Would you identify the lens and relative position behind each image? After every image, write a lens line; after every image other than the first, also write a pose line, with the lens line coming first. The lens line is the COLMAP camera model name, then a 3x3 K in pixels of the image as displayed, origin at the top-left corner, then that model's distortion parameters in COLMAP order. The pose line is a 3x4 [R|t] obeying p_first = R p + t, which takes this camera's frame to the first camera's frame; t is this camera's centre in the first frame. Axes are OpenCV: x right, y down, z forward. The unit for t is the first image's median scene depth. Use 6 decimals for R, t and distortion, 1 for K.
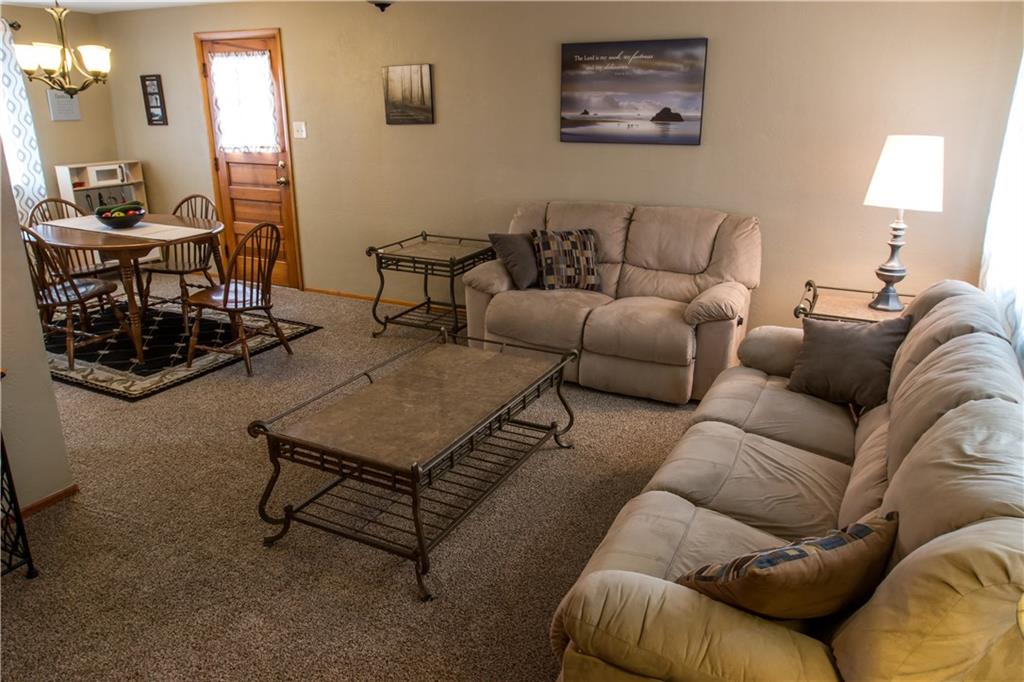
lens RADIAL K [[734.6, 0, 508.0], [0, 734.6, 342.0], [0, 0, 1]] dist [-0.024544, 0.011665]
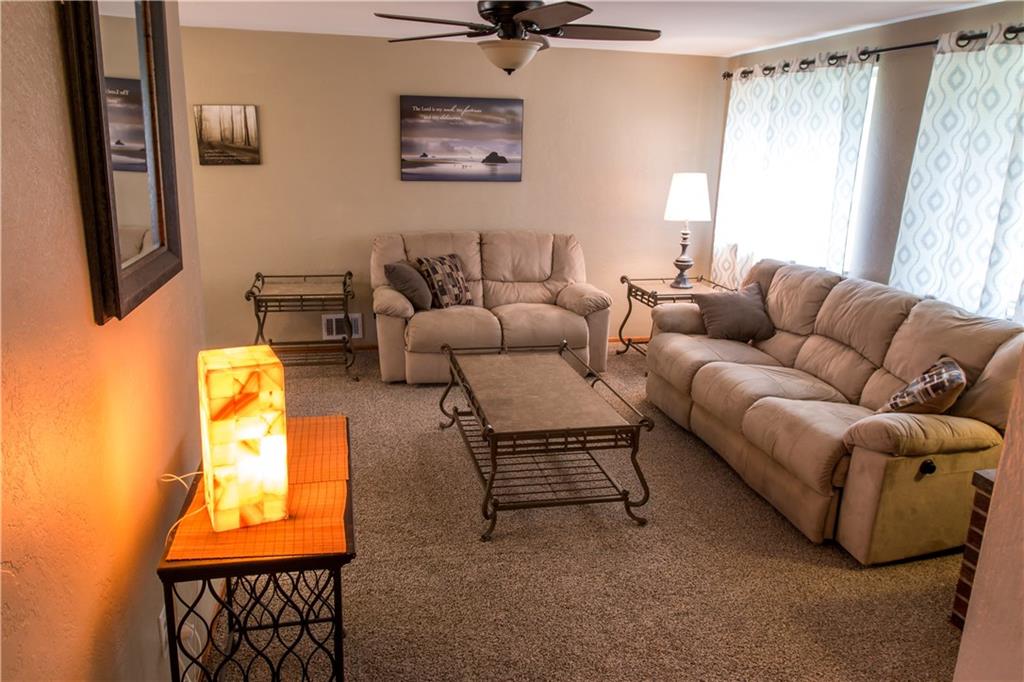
lens RADIAL K [[734.6, 0, 508.7], [0, 734.6, 339.3], [0, 0, 1]] dist [-0.024544, 0.011665]
pose [[0.765219, -0.145679, 0.627070, -0.576962], [0.179706, 0.983677, 0.009227, -0.015476], [-0.618179, 0.105627, 0.778908, 0.051739]]
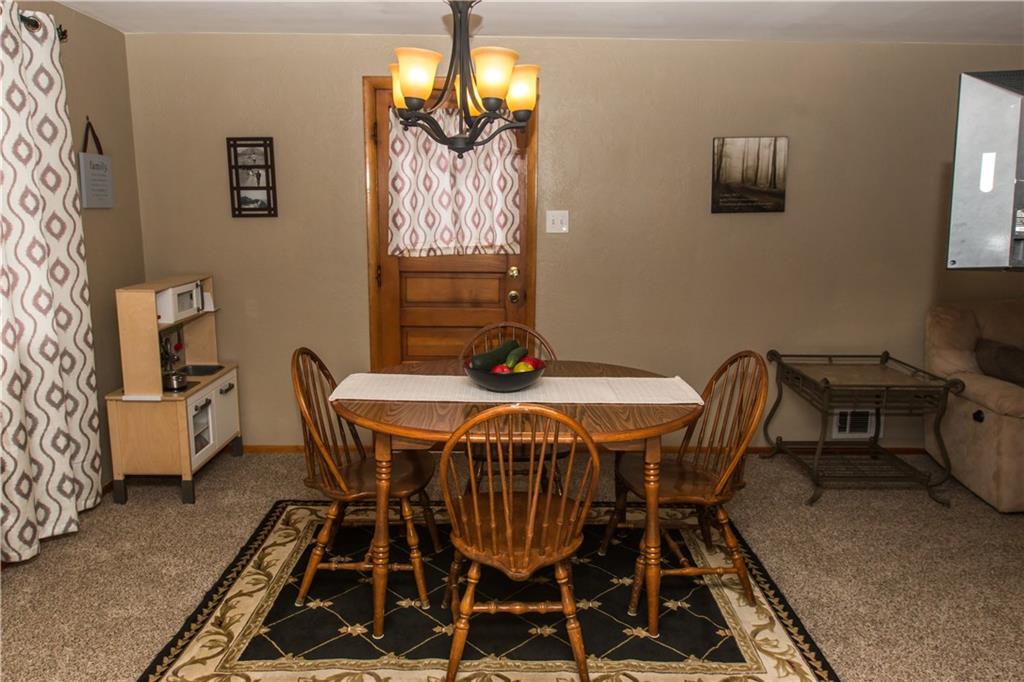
lens RADIAL K [[734.6, 0, 509.8], [0, 734.6, 341.0], [0, 0, 1]] dist [-0.024544, 0.011665]
pose [[0.885327, -0.079536, 0.458116, -0.831374], [0.140798, 0.984862, -0.101110, -0.146043], [-0.443139, 0.154018, 0.883123, 0.540651]]
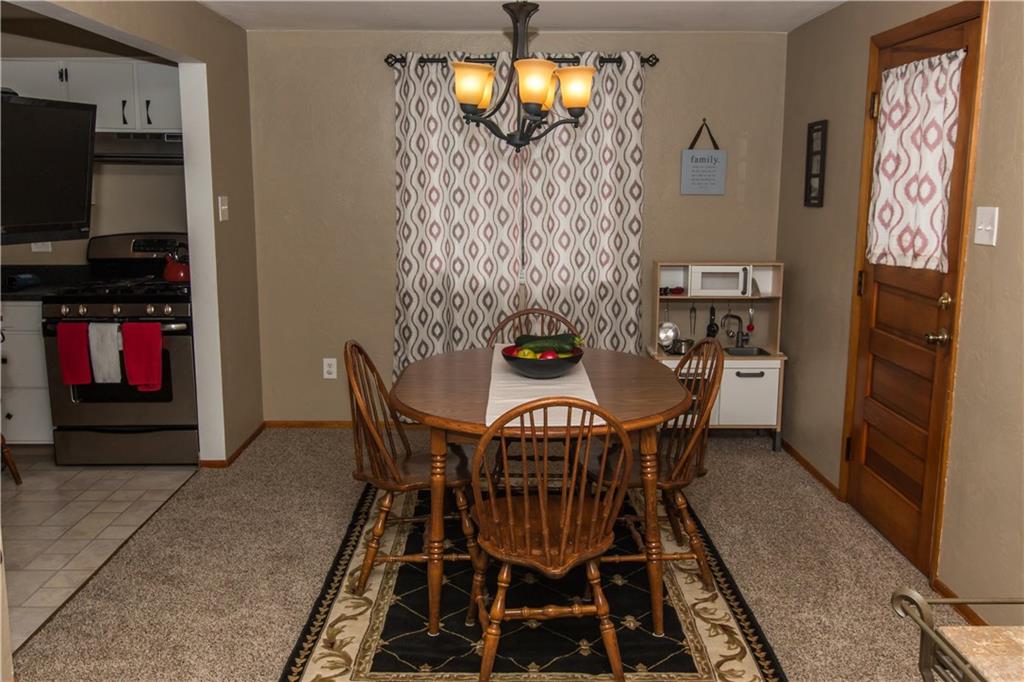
lens RADIAL K [[893.0, 0, 509.3], [0, 893.0, 339.5], [0, 0, 1]] dist [0.005517, 0.005797]
pose [[0.469551, 0.158574, -0.868548, 0.053358], [-0.283676, 0.958675, 0.021670, -0.205651], [0.836092, 0.236211, 0.495130, 0.680400]]
